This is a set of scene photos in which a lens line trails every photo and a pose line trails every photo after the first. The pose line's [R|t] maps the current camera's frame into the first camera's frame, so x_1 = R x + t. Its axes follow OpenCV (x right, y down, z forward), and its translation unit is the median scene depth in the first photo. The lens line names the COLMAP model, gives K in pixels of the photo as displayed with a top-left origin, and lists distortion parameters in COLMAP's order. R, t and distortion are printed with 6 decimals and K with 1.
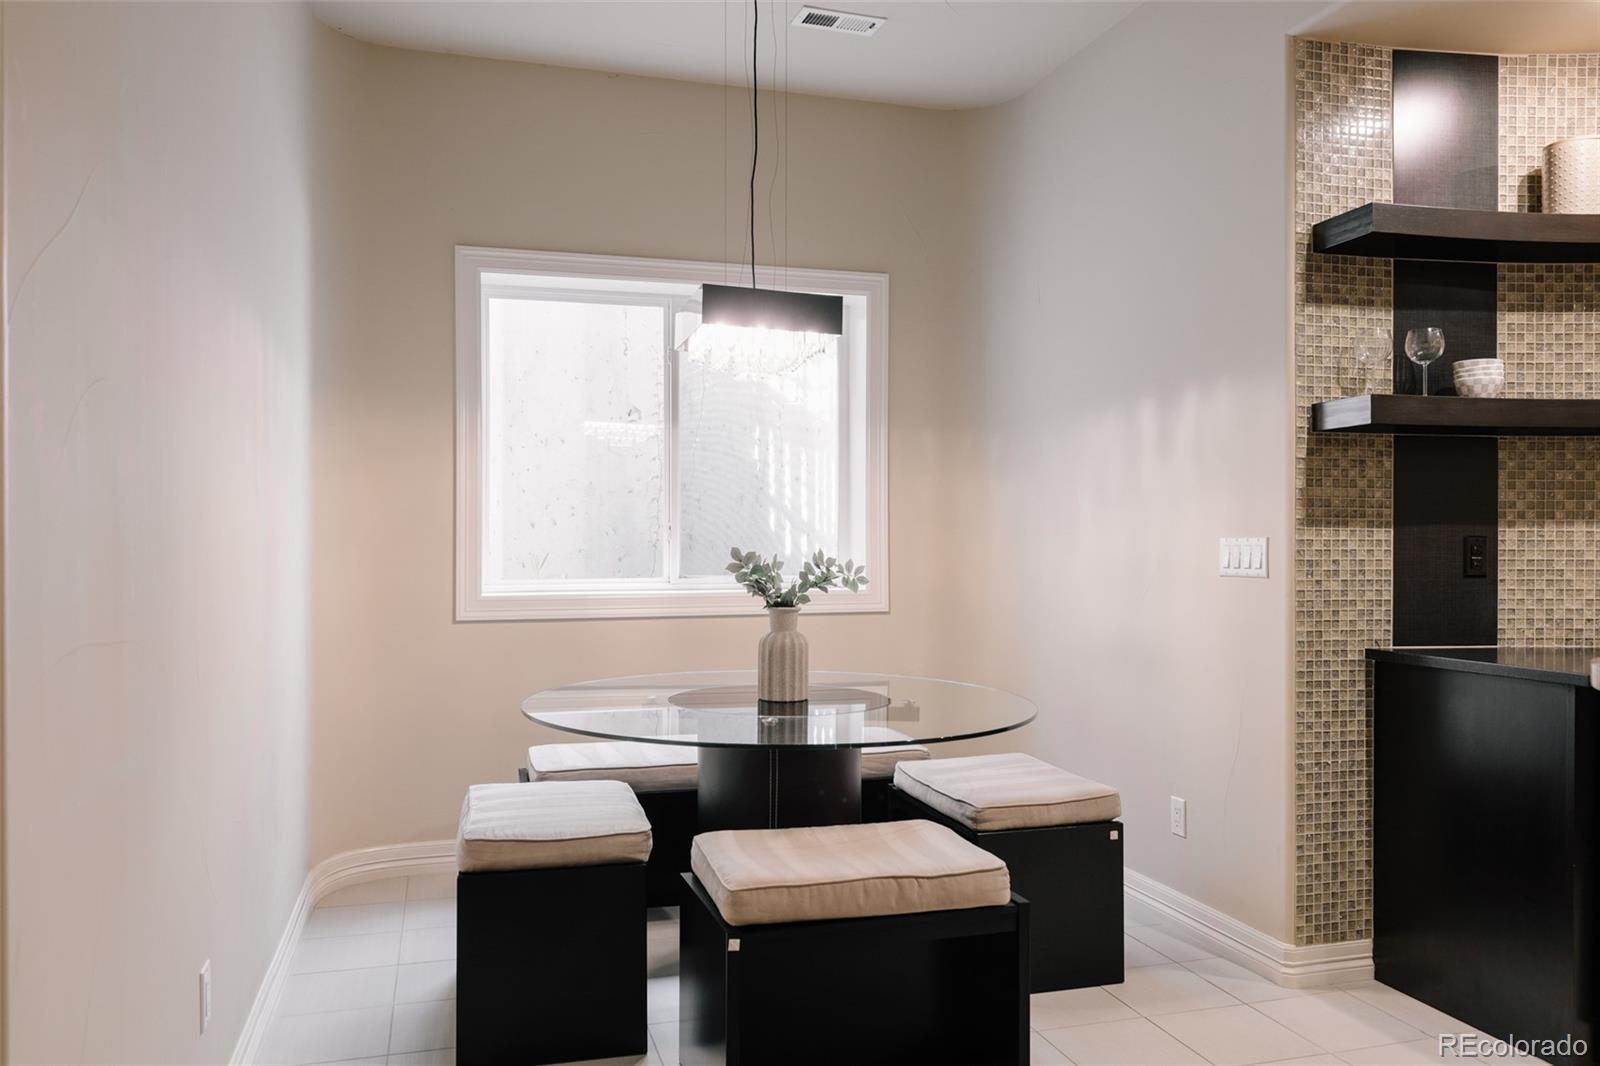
lens RADIAL K [[1153.4, 0, 792.5], [0, 1153.4, 530.4], [0, 0, 1]] dist [0.000655, -0.002250]
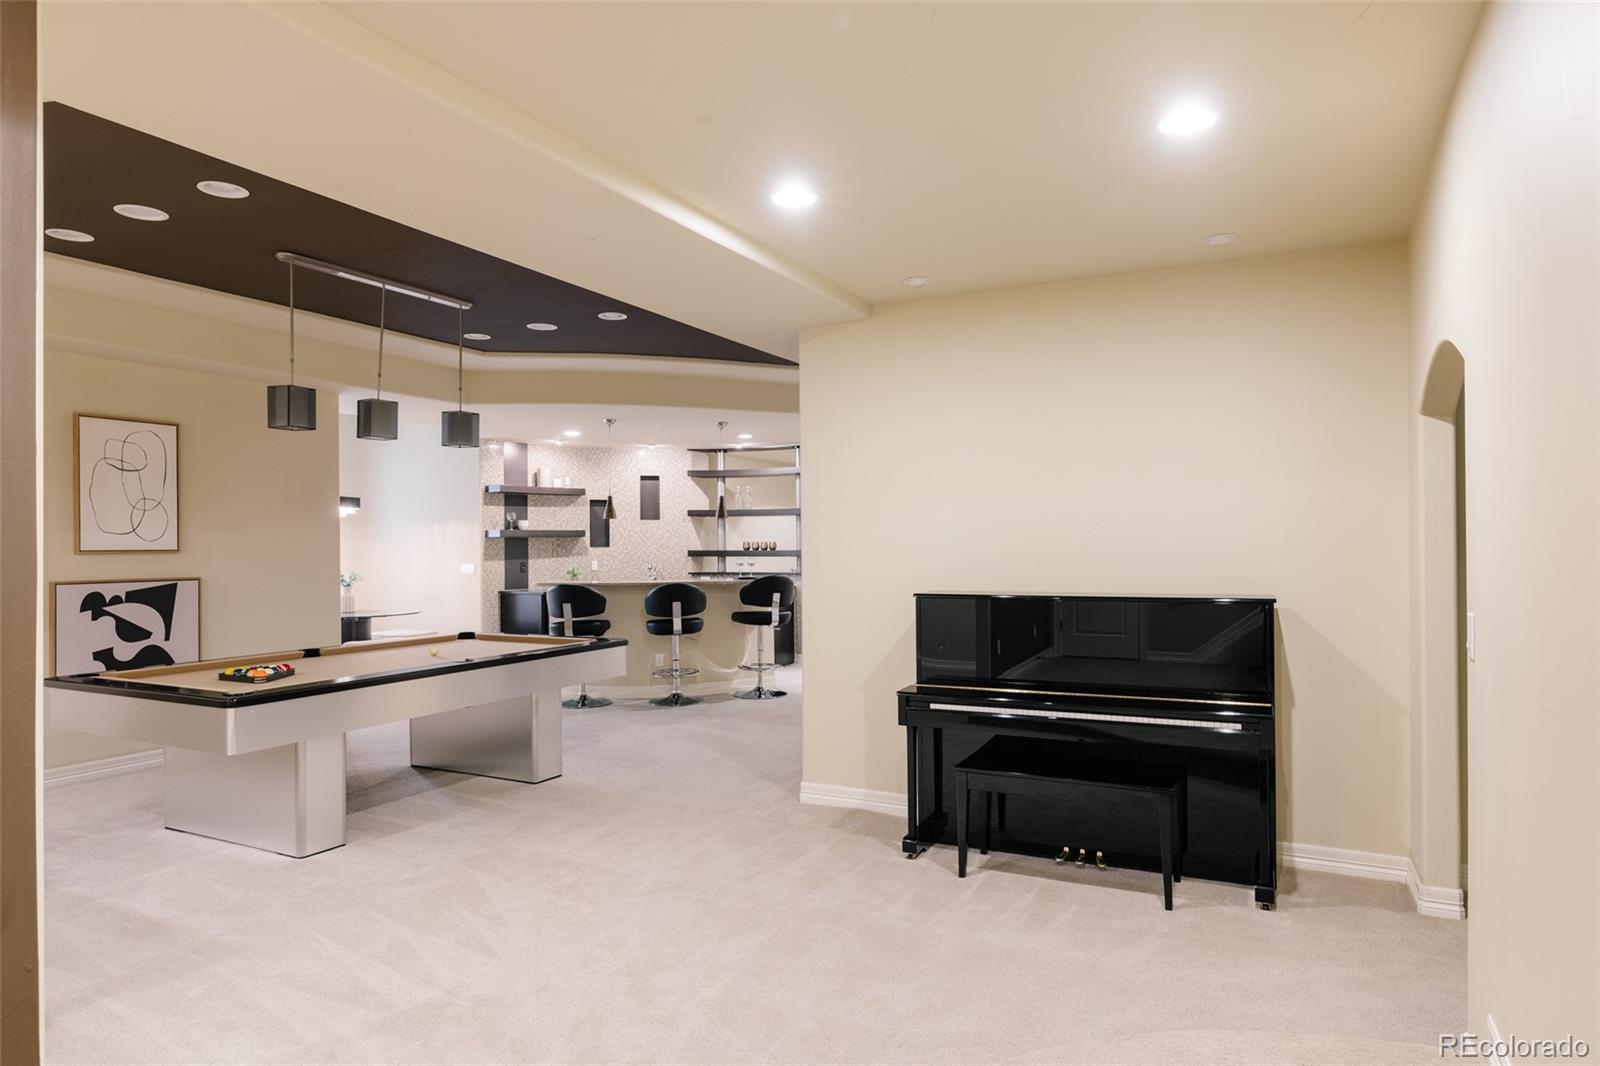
lens RADIAL K [[954.0, 0, 789.4], [0, 954.0, 537.4], [0, 0, 1]] dist [-0.005839, 0.000340]
pose [[0.709495, -0.004162, 0.704698, -1.123500], [0.005873, 0.999983, -0.000007, -0.077929], [-0.704686, 0.004144, 0.709508, -2.070314]]
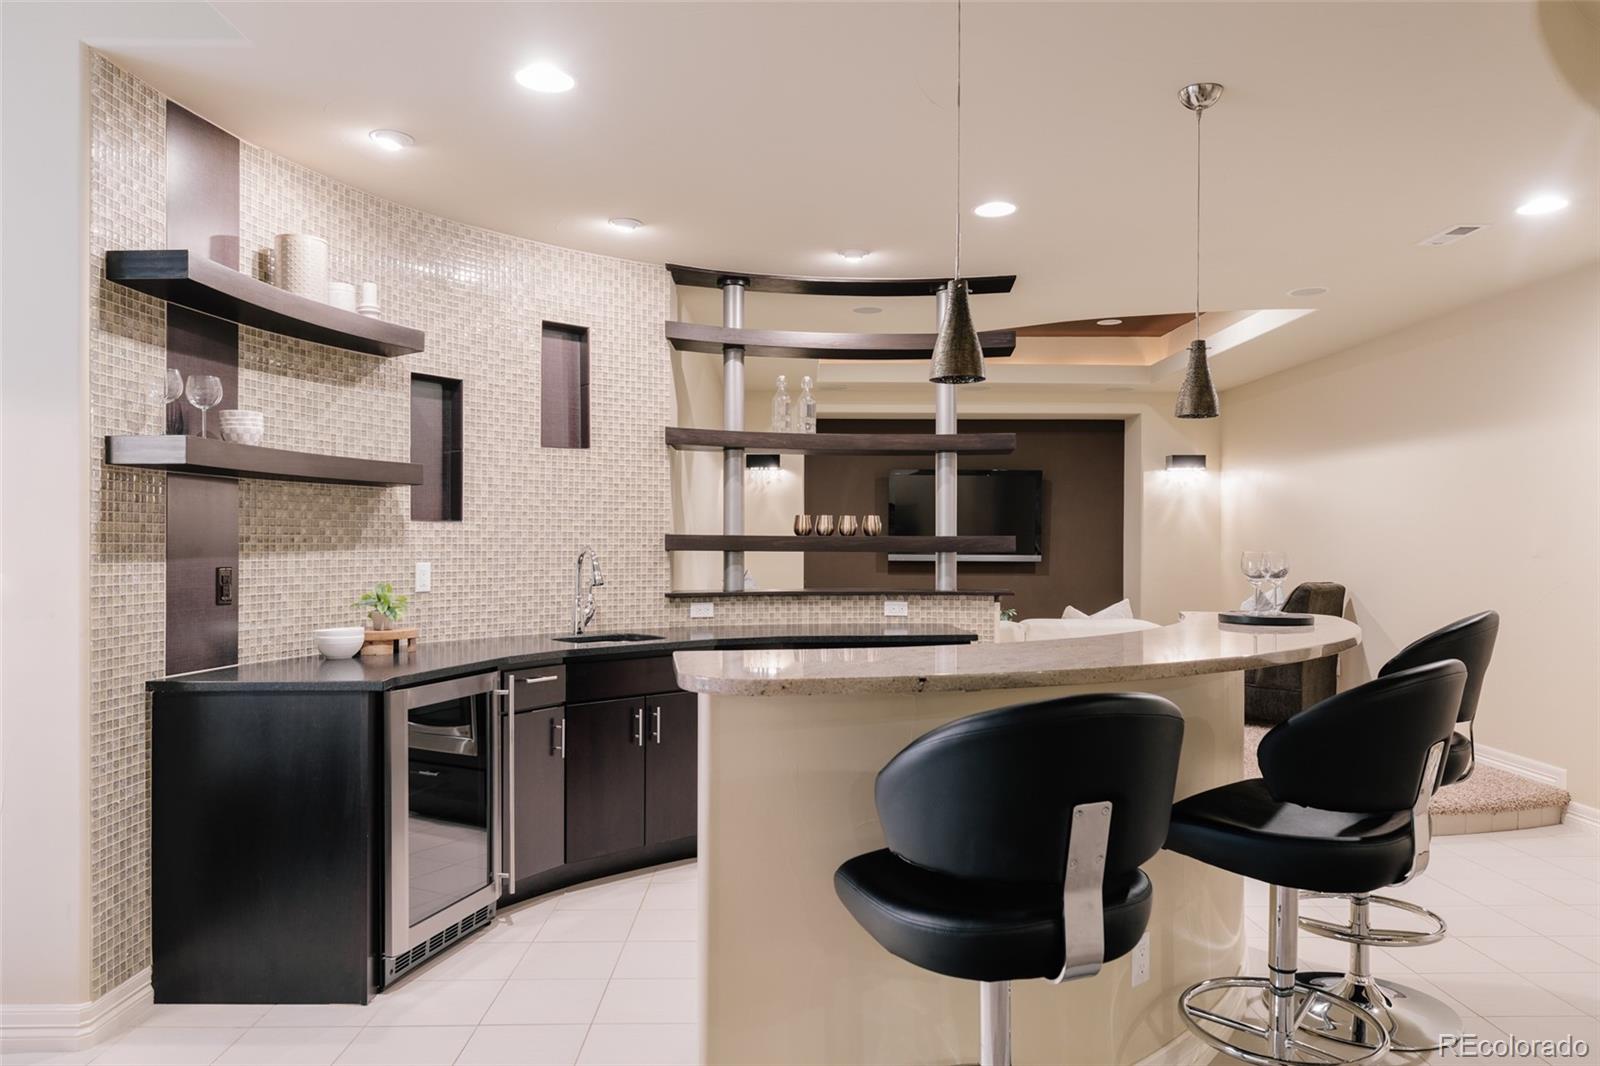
lens RADIAL K [[1077.5, 0, 808.2], [0, 1077.5, 541.4], [0, 0, 1]] dist [0.000103, -0.002699]
pose [[0.264341, -0.001481, 0.964428, -0.261446], [-0.004095, 0.999988, 0.002658, -0.025449], [-0.964421, -0.004652, 0.264331, 0.190552]]
